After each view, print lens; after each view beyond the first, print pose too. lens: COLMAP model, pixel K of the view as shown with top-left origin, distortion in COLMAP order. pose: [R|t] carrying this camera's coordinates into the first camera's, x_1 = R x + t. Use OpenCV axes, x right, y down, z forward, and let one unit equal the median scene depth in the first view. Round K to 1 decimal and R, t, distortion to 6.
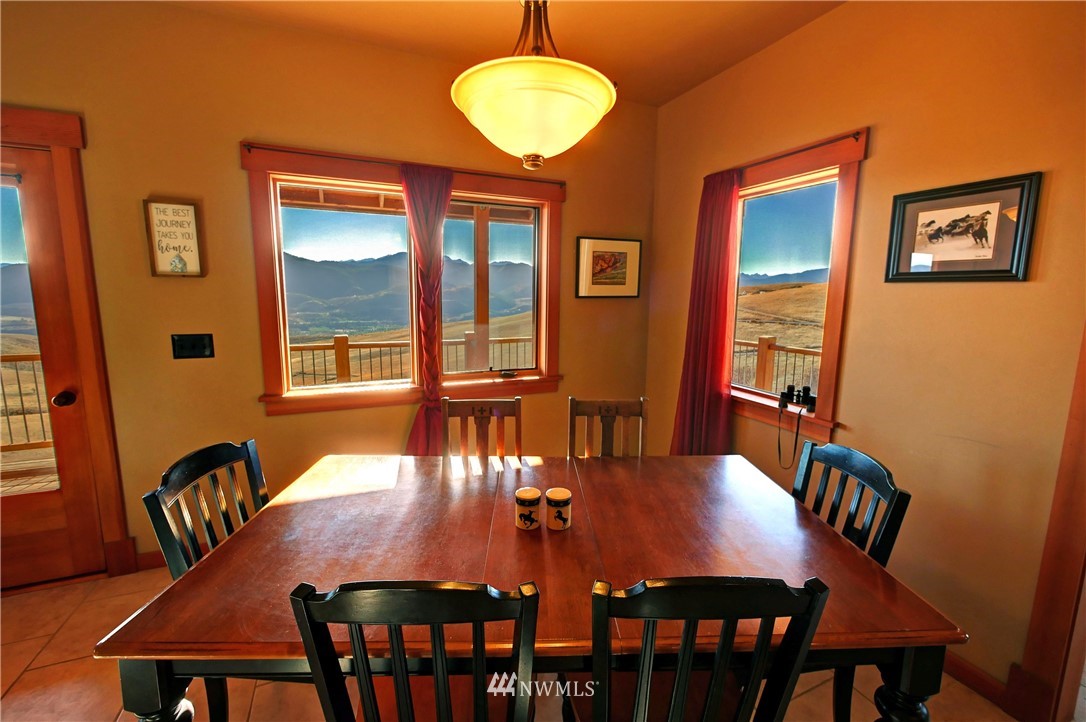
lens RADIAL K [[449.8, 0, 543.2], [0, 449.8, 351.6], [0, 0, 1]] dist [-0.003236, -0.000364]
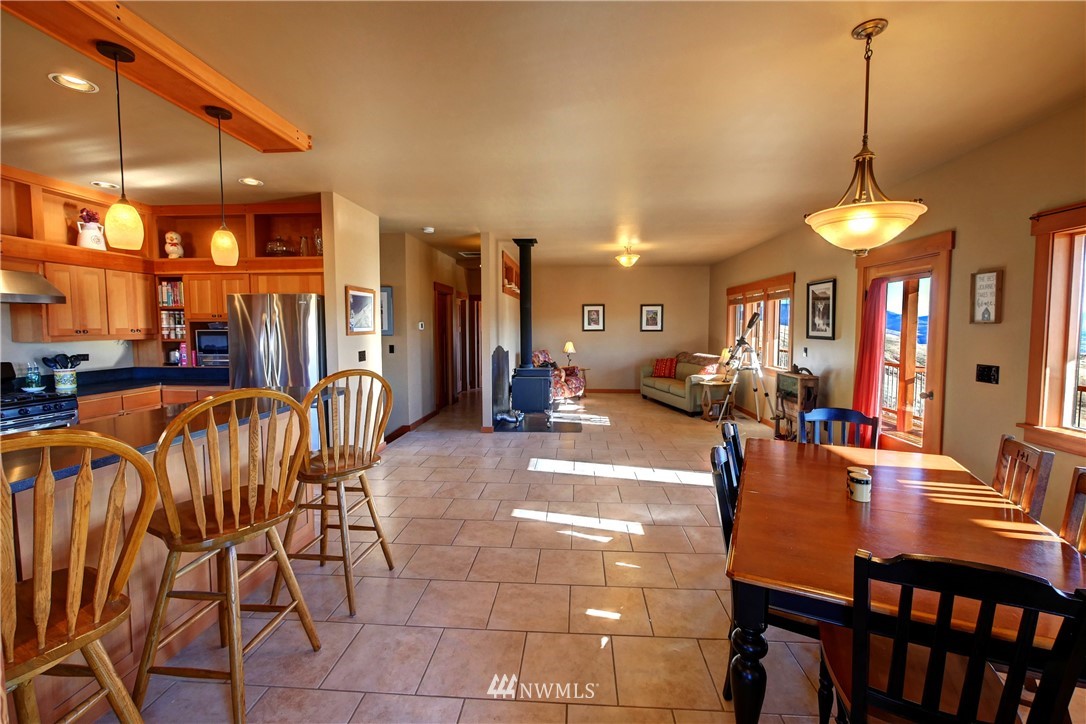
lens RADIAL K [[449.8, 0, 543.2], [0, 449.8, 352.6], [0, 0, 1]] dist [-0.003236, -0.000364]
pose [[-0.470224, 0.040273, -0.881628, 1.118863], [-0.132928, 0.984330, 0.115863, -0.057771], [0.872479, 0.171674, -0.457502, 0.467434]]
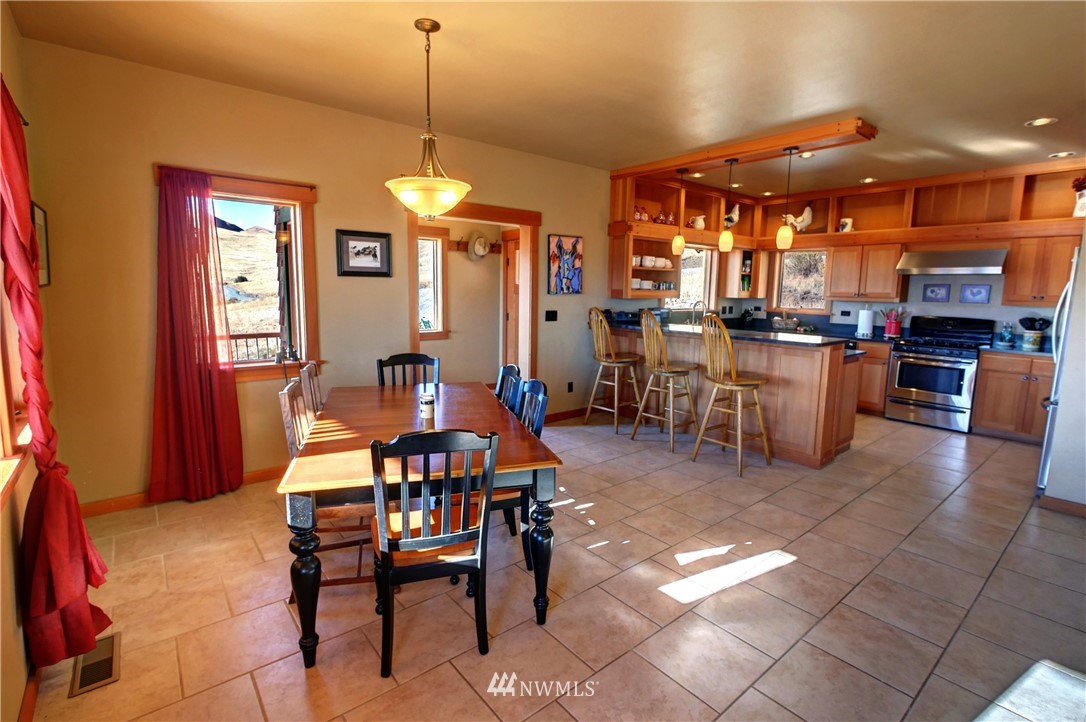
lens RADIAL K [[506.5, 0, 548.2], [0, 506.5, 353.2], [0, 0, 1]] dist [-0.002641, -0.000251]
pose [[-0.272670, -0.141843, 0.951594, -1.335819], [0.118369, 0.976613, 0.179490, -0.103666], [-0.954798, 0.161580, -0.249503, 0.670465]]
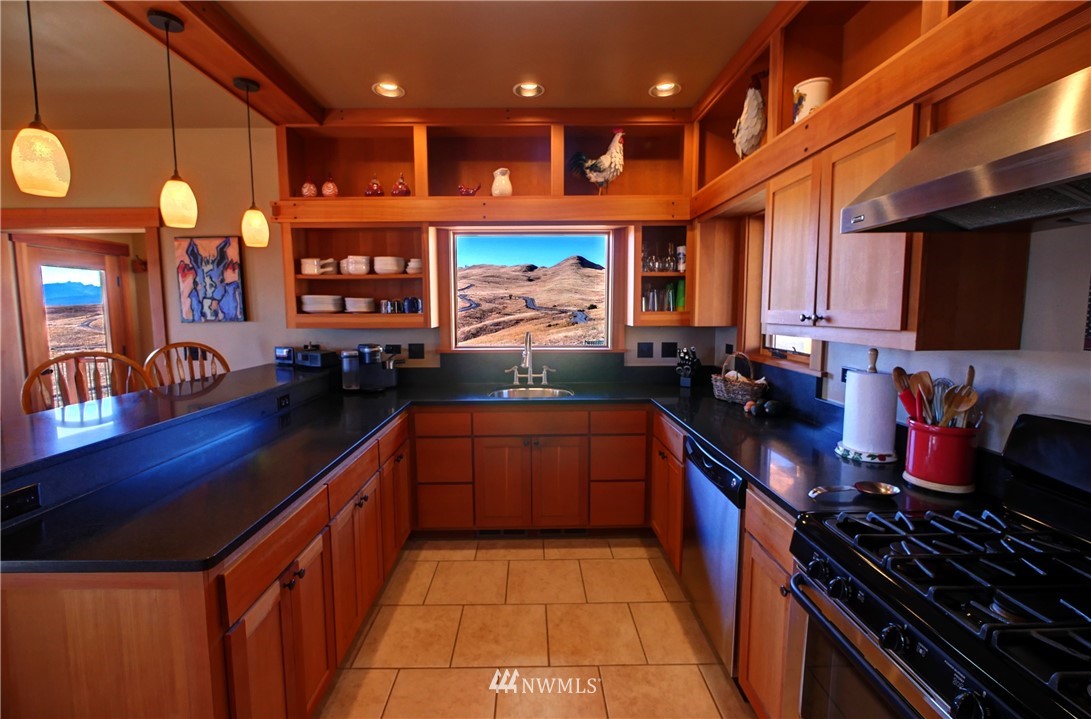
lens RADIAL K [[461.4, 0, 536.5], [0, 461.4, 354.6], [0, 0, 1]] dist [-0.011791, -0.000133]
pose [[0.393761, -0.104352, 0.913270, 0.110535], [0.141189, 0.988612, 0.052086, 0.262321], [-0.908305, 0.108434, 0.404010, -1.749313]]
